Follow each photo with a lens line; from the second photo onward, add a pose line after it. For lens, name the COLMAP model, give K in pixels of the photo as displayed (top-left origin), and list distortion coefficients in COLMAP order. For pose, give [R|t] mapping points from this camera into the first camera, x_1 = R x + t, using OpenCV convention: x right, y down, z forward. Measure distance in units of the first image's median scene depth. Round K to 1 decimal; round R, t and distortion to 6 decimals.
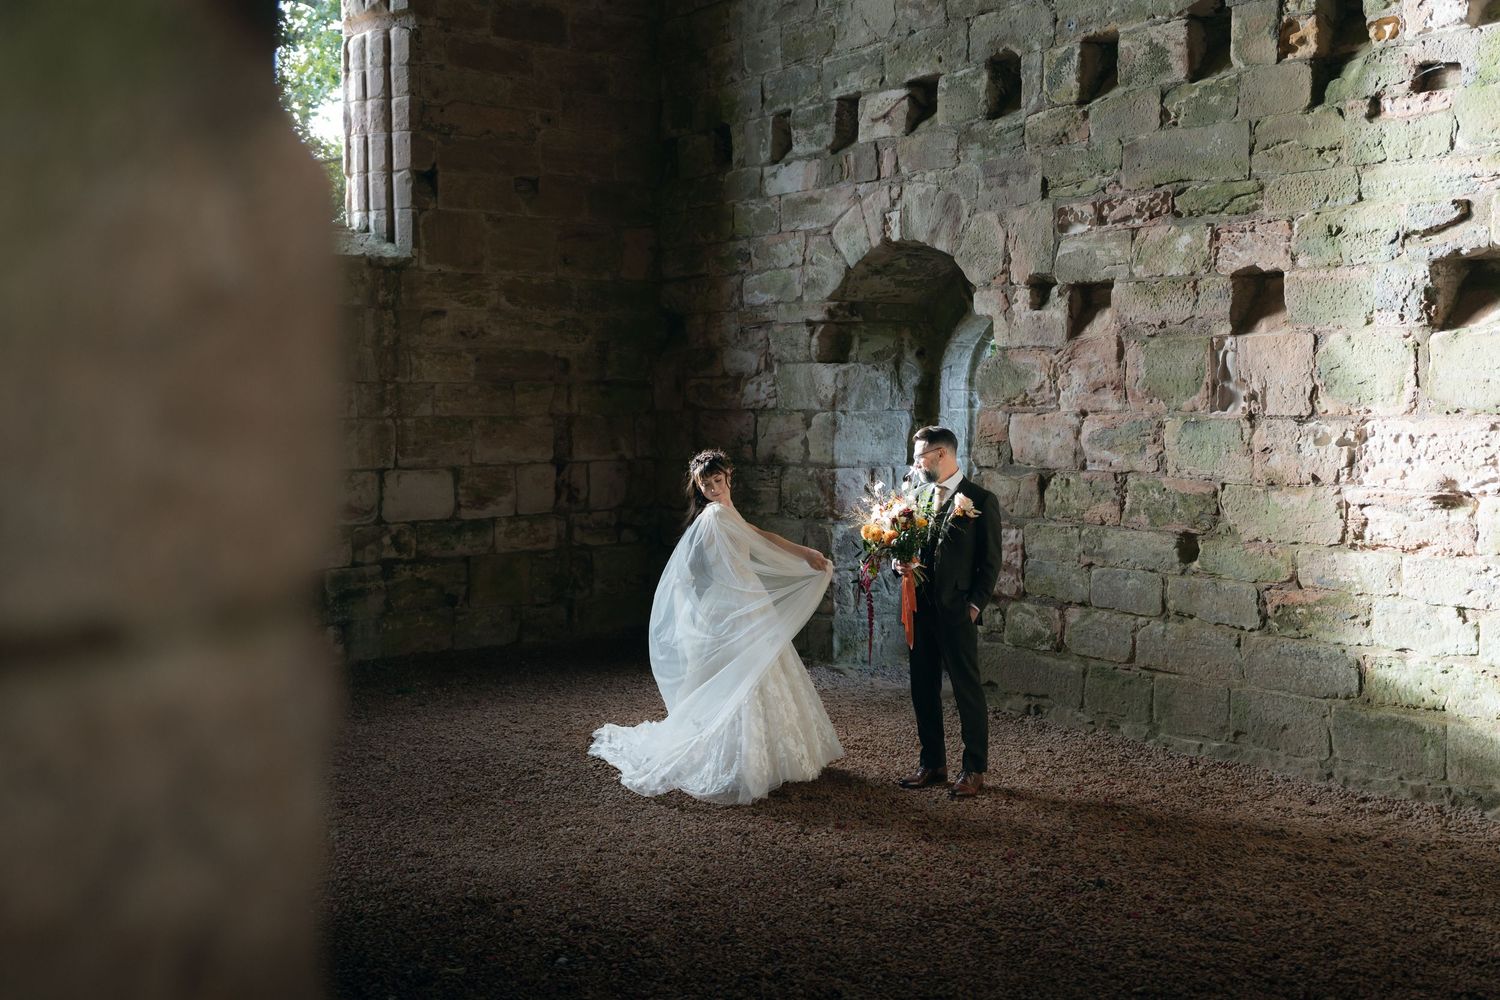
lens RADIAL K [[1513.4, 0, 747.8], [0, 1513.4, 498.4], [0, 0, 1]] dist [-0.024899, 0.000000]
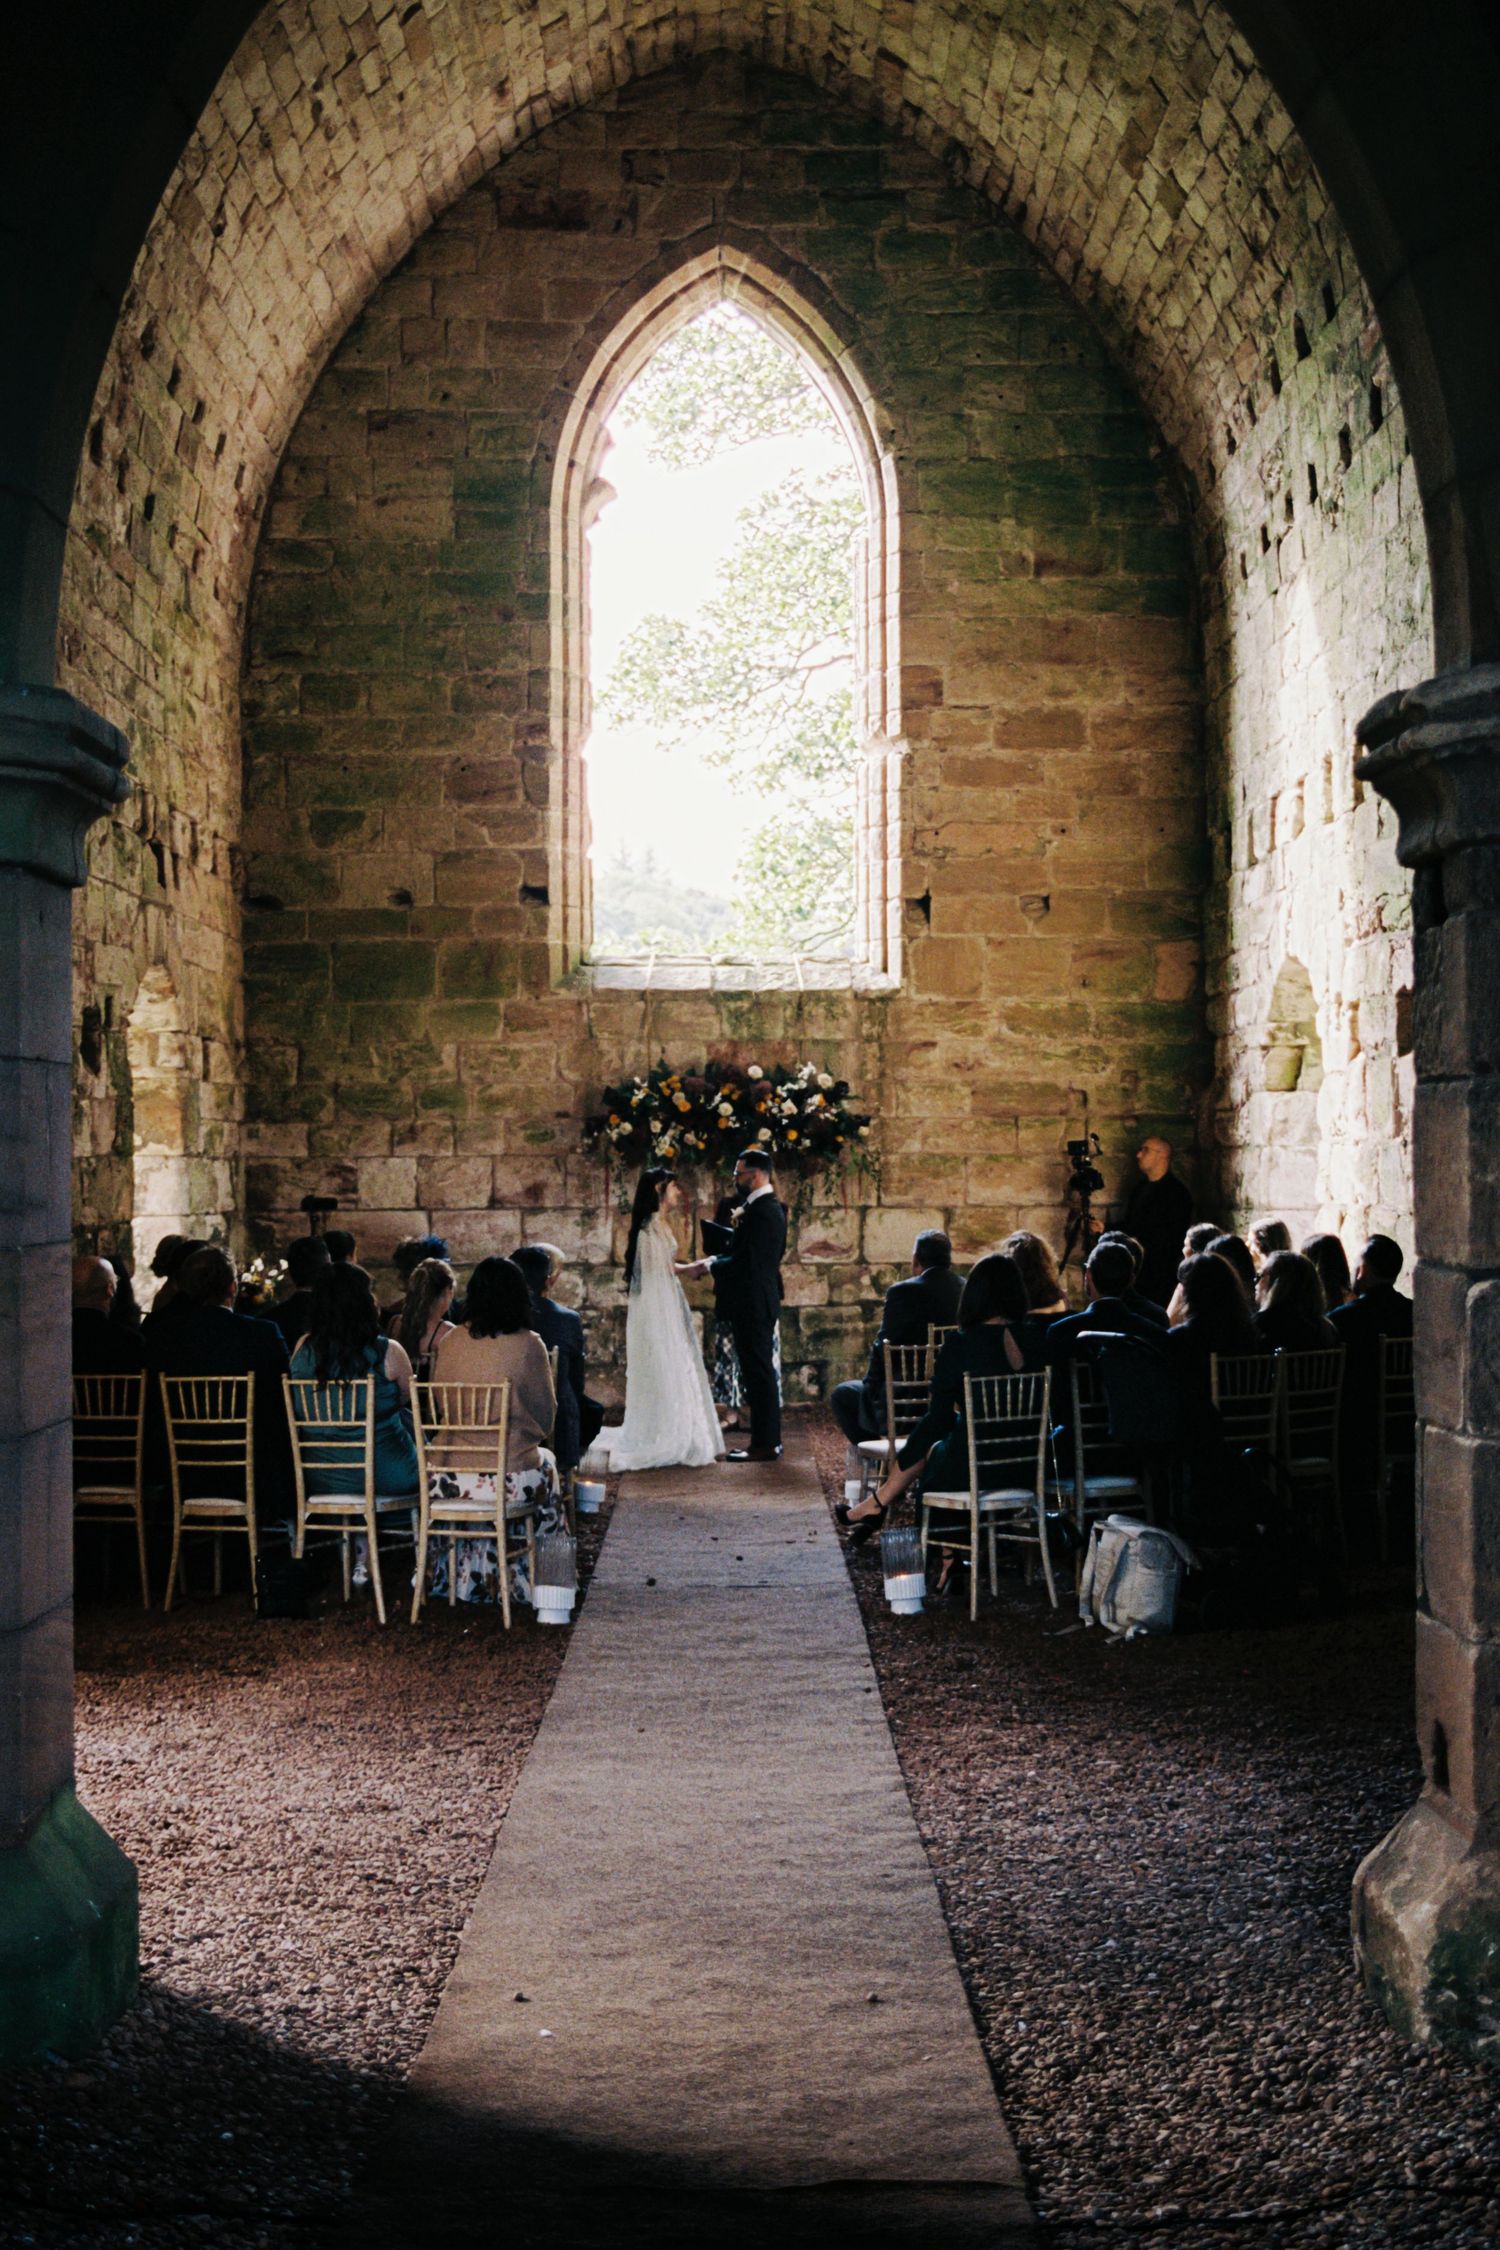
lens RADIAL K [[2409.7, 0, 708.5], [0, 2409.7, 1161.4], [0, 0, 1]] dist [-0.026173, 0.000000]
pose [[0.817079, 0.003212, -0.576517, 0.567817], [-0.040924, 0.997785, -0.052441, 0.036720], [0.575072, 0.066442, 0.815401, -0.317421]]
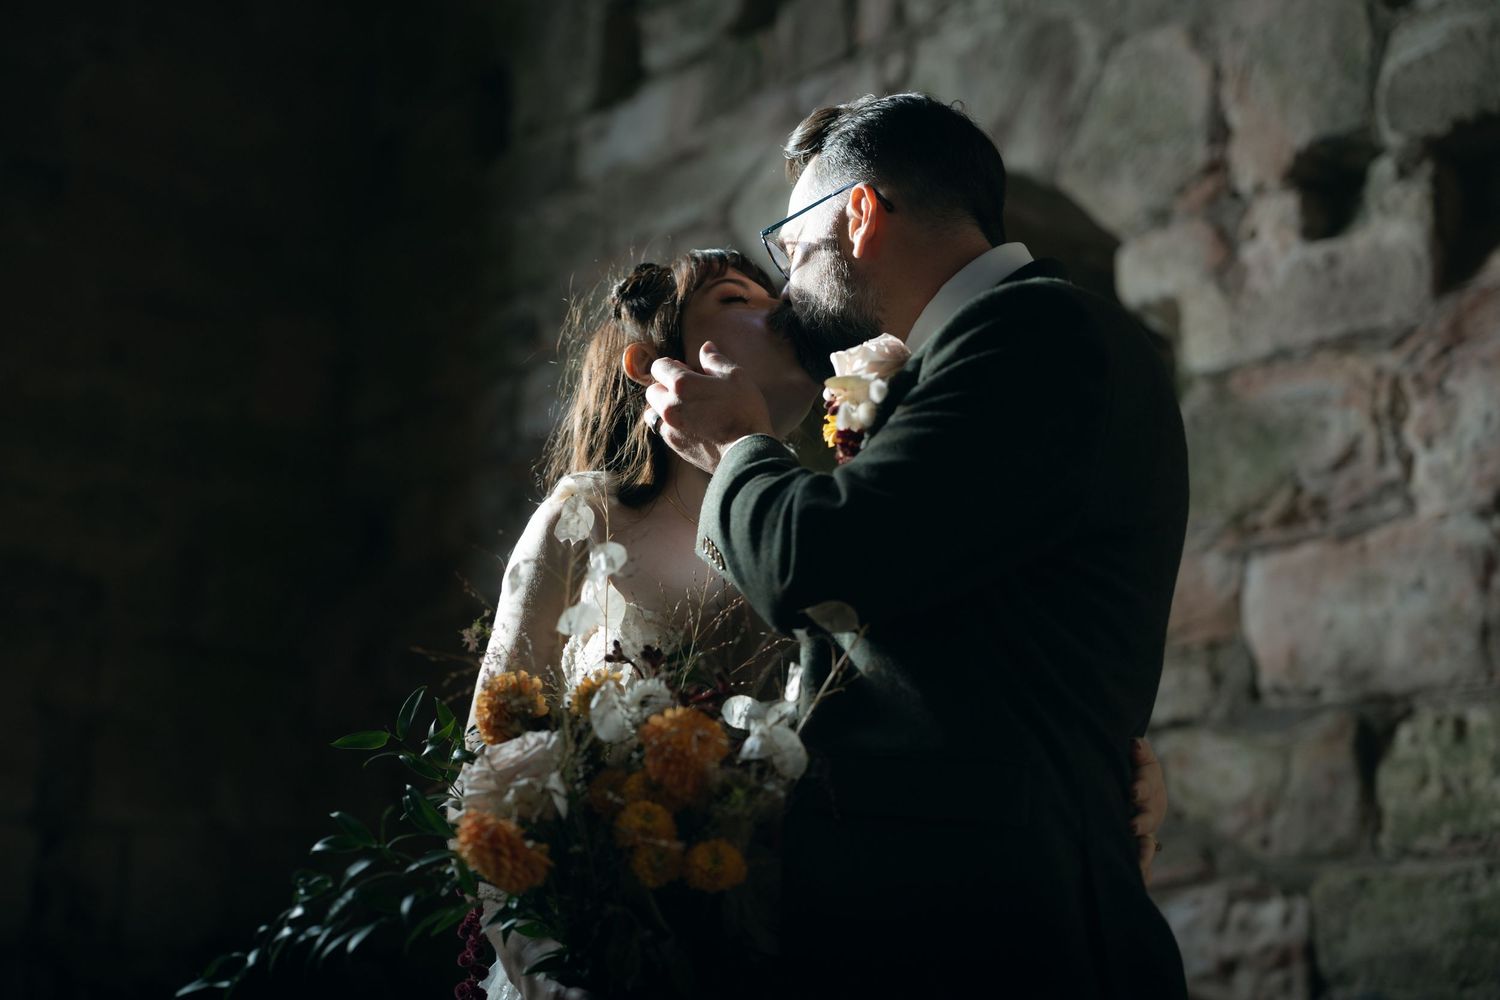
lens RADIAL K [[2126.5, 0, 757.0], [0, 2126.5, 504.6], [0, 0, 1]] dist [0.033610, 0.000000]
pose [[0.997449, 0.034766, 0.062337, 0.027708], [-0.015621, 0.958516, -0.284612, 0.058318], [-0.069646, 0.282912, 0.956614, 0.449061]]
